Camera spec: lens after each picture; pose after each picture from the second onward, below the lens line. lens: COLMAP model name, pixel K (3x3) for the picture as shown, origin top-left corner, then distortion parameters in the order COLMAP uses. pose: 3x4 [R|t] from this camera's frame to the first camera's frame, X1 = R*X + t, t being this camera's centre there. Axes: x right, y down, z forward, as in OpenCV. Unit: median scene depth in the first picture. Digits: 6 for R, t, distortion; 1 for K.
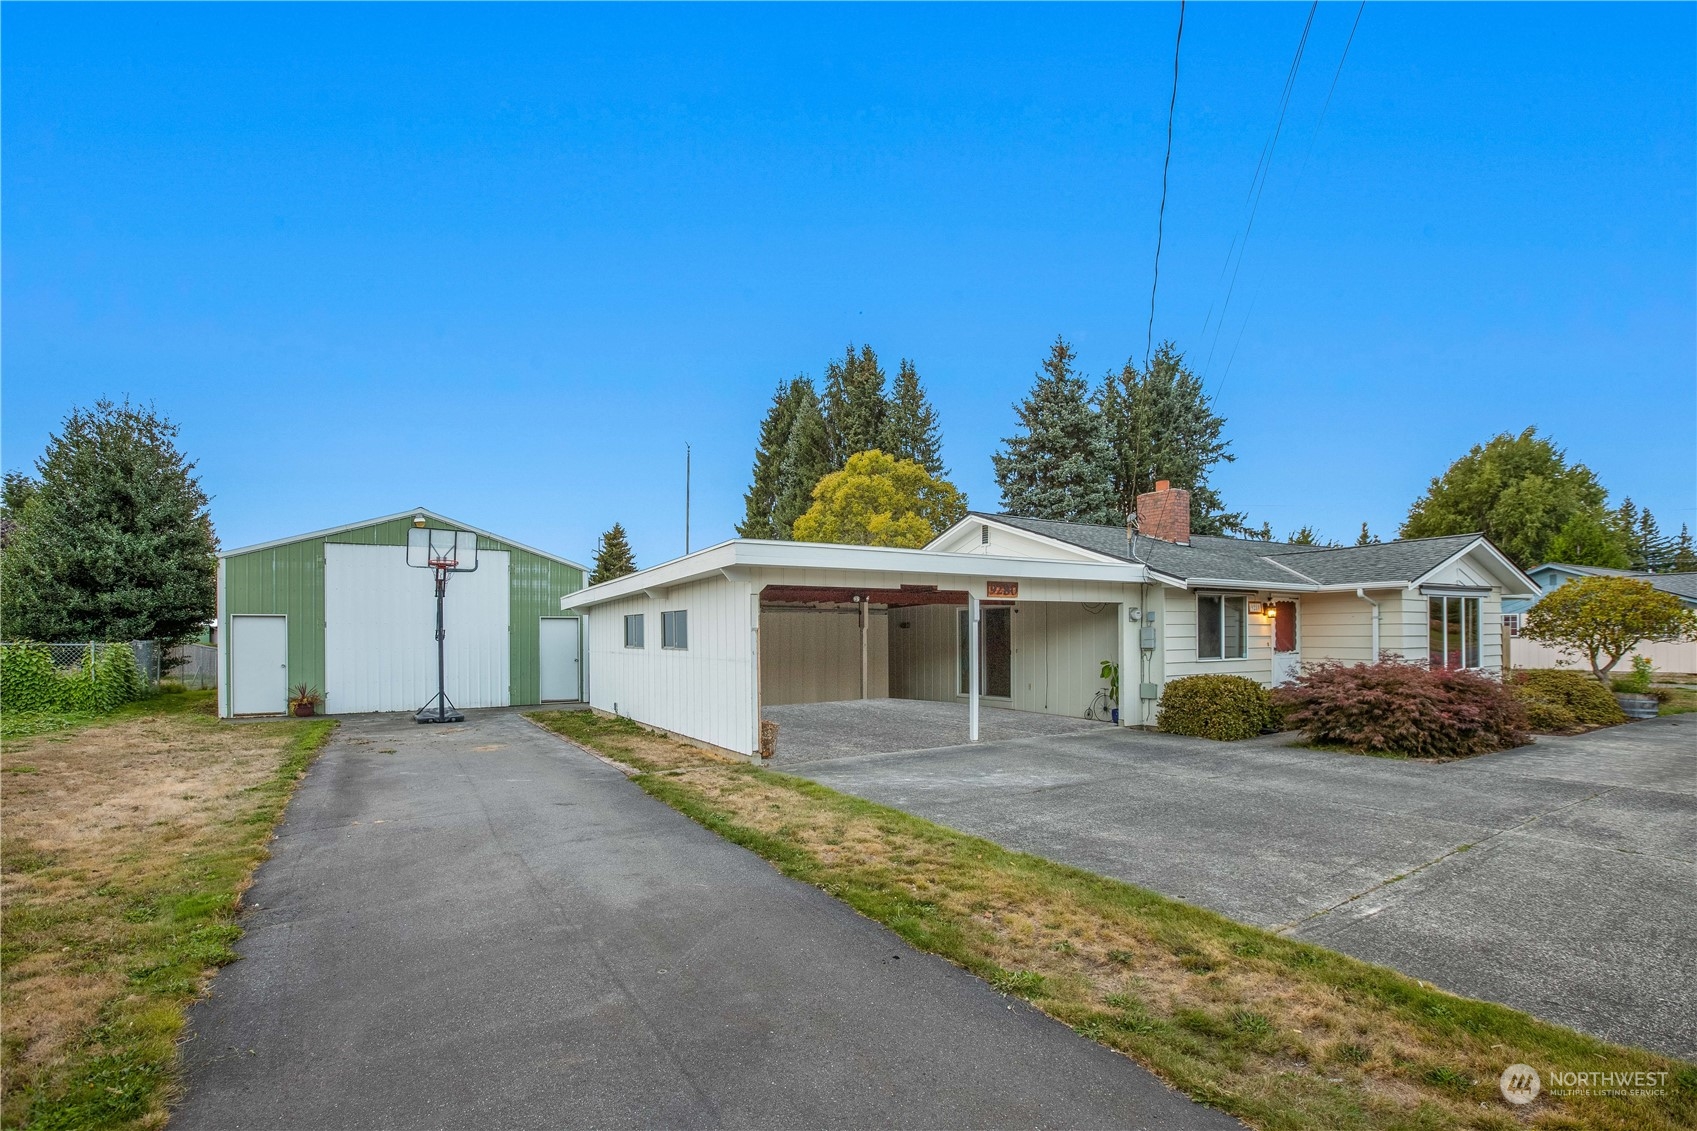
lens RADIAL K [[840.9, 0, 846.0], [0, 840.9, 607.6], [0, 0, 1]] dist [-0.048442, 0.021944]
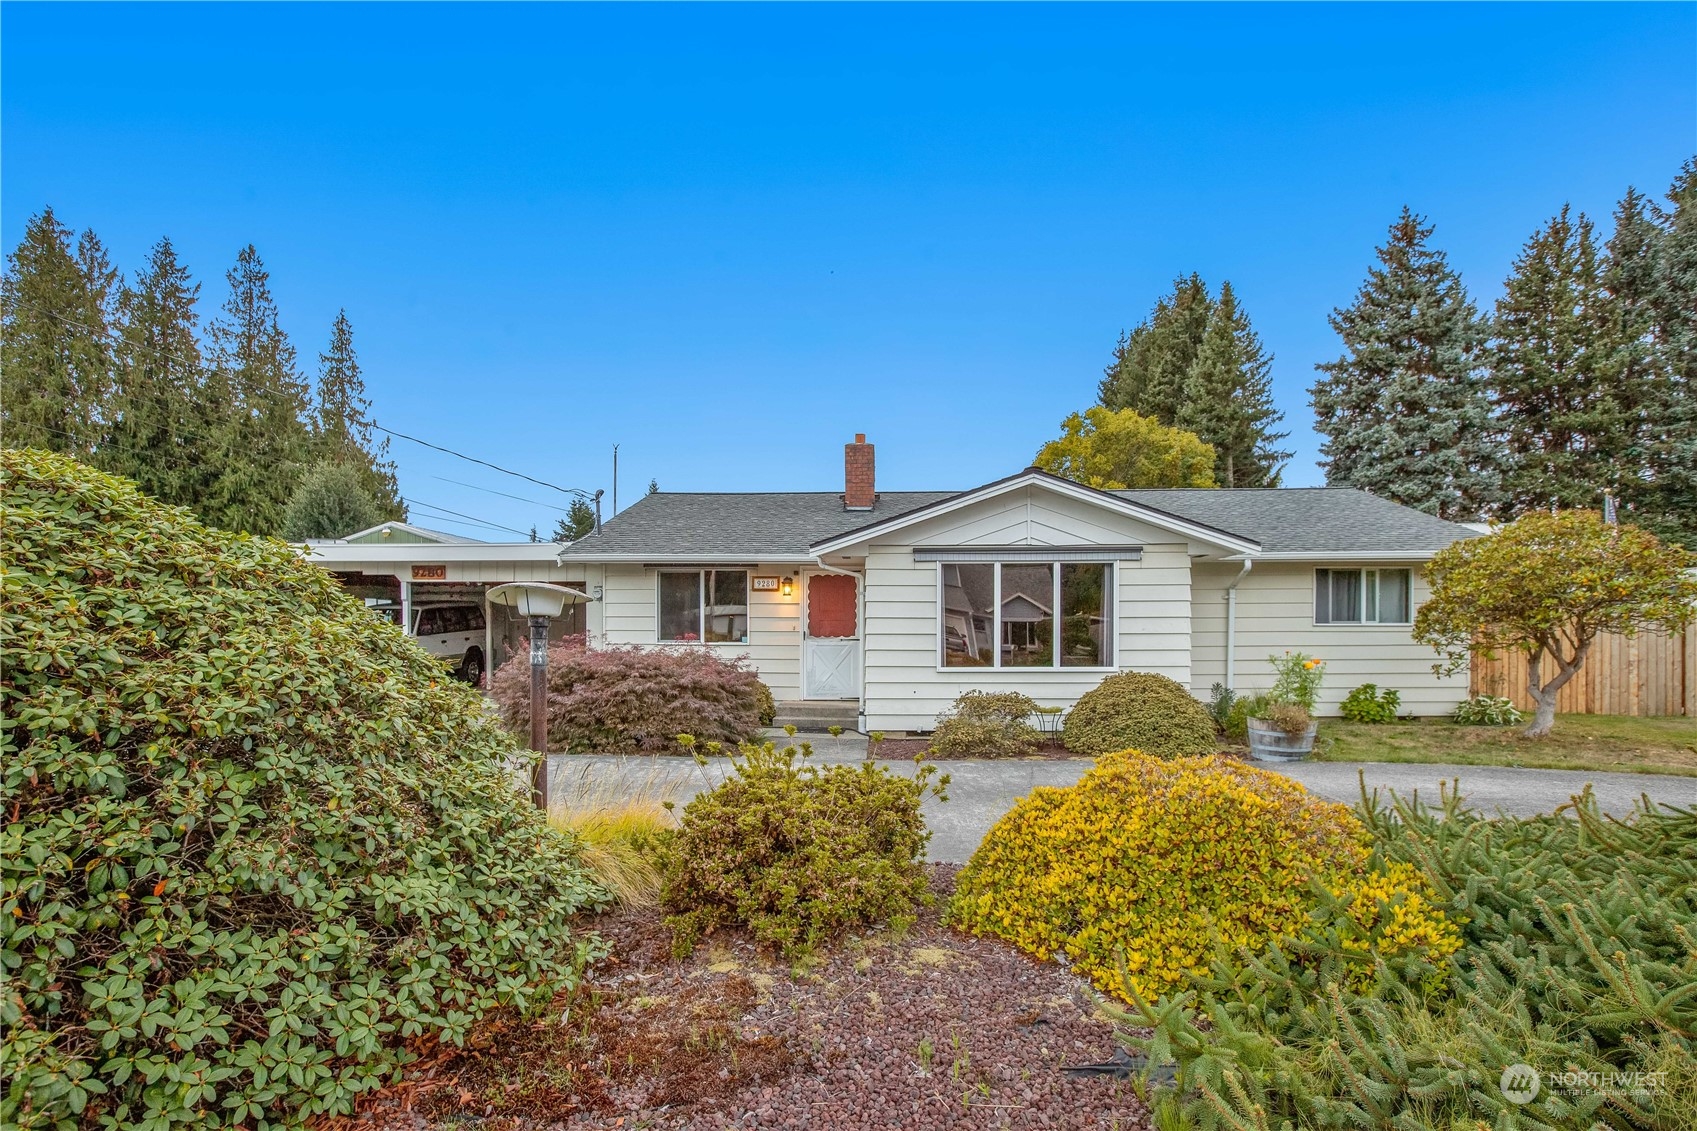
lens RADIAL K [[901.8, 0, 853.9], [0, 901.8, 627.5], [0, 0, 1]] dist [-0.002120, 0.000095]
pose [[0.821488, 0.007731, -0.570173, 0.748133], [0.012913, 0.999399, 0.032155, 0.011119], [0.570079, -0.033777, 0.820895, 0.196922]]
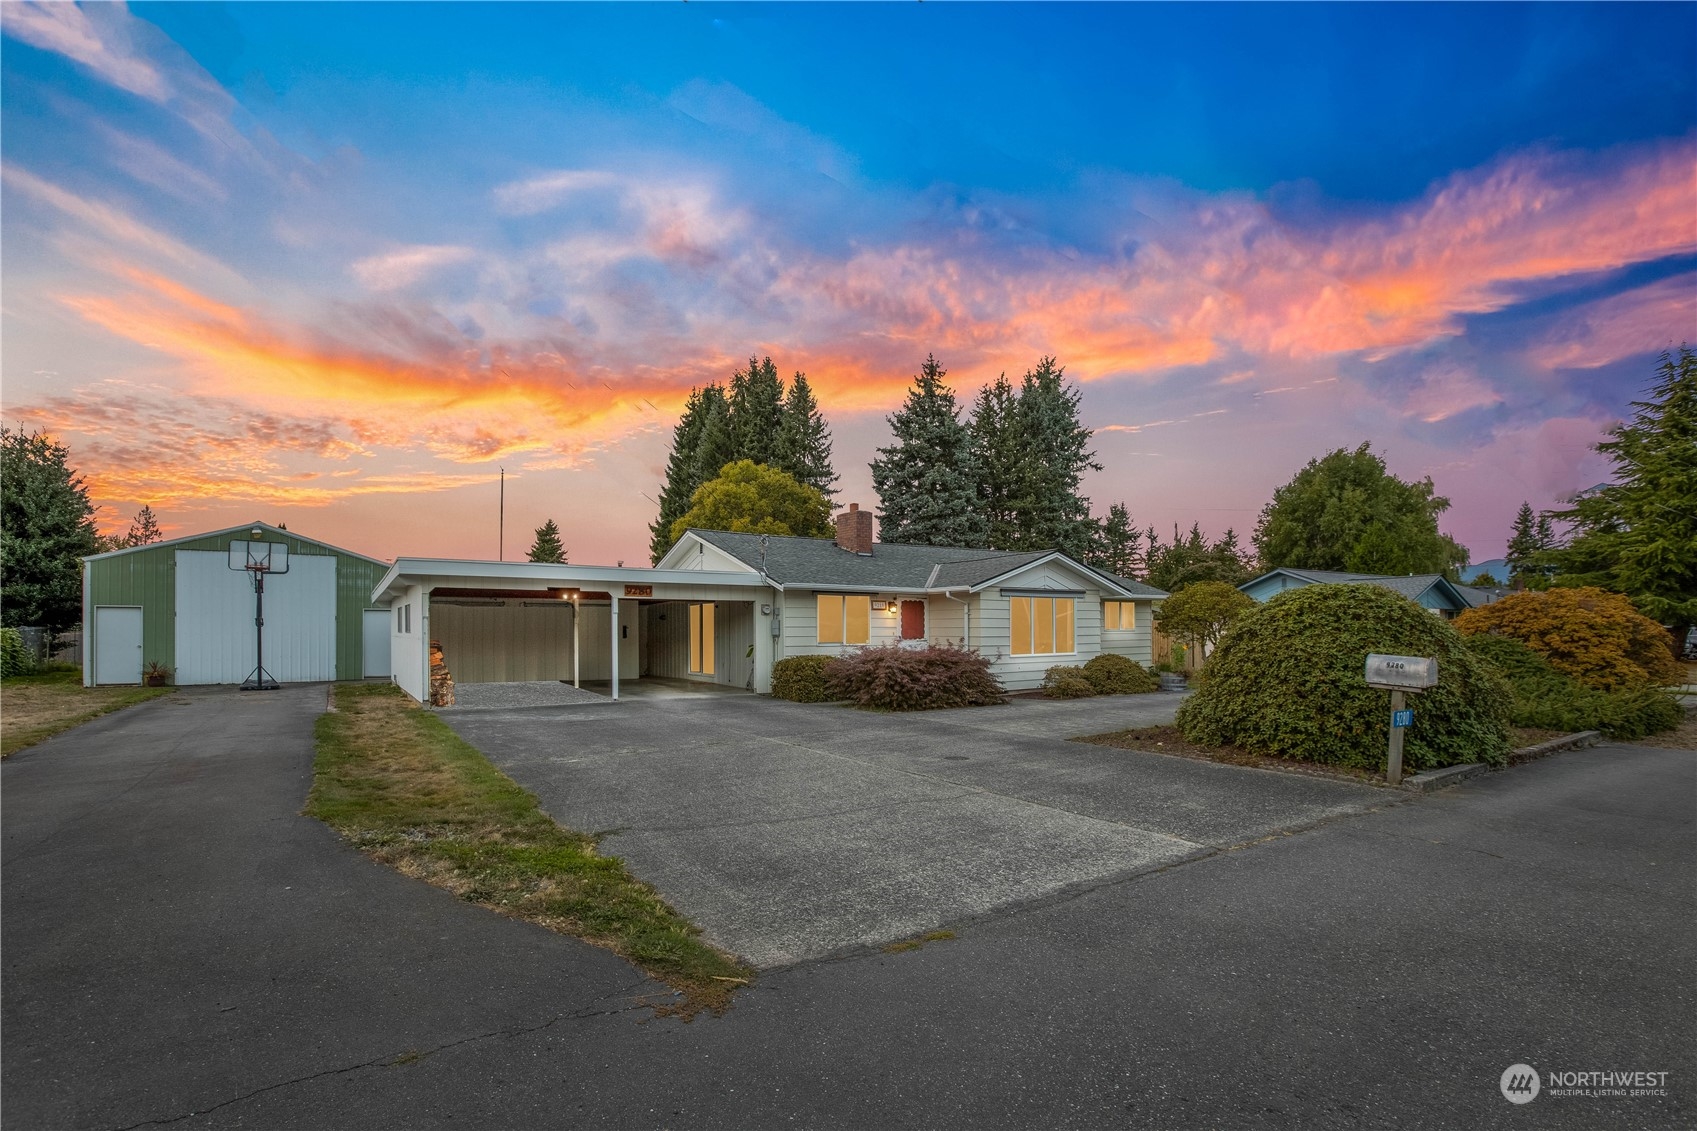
lens RADIAL K [[840.9, 0, 846.0], [0, 840.9, 607.6], [0, 0, 1]] dist [-0.048442, 0.021944]
pose [[0.999550, 0.005952, 0.029394, 0.276659], [-0.006142, 0.999961, 0.006396, -0.002963], [-0.029355, -0.006573, 0.999547, -0.220003]]
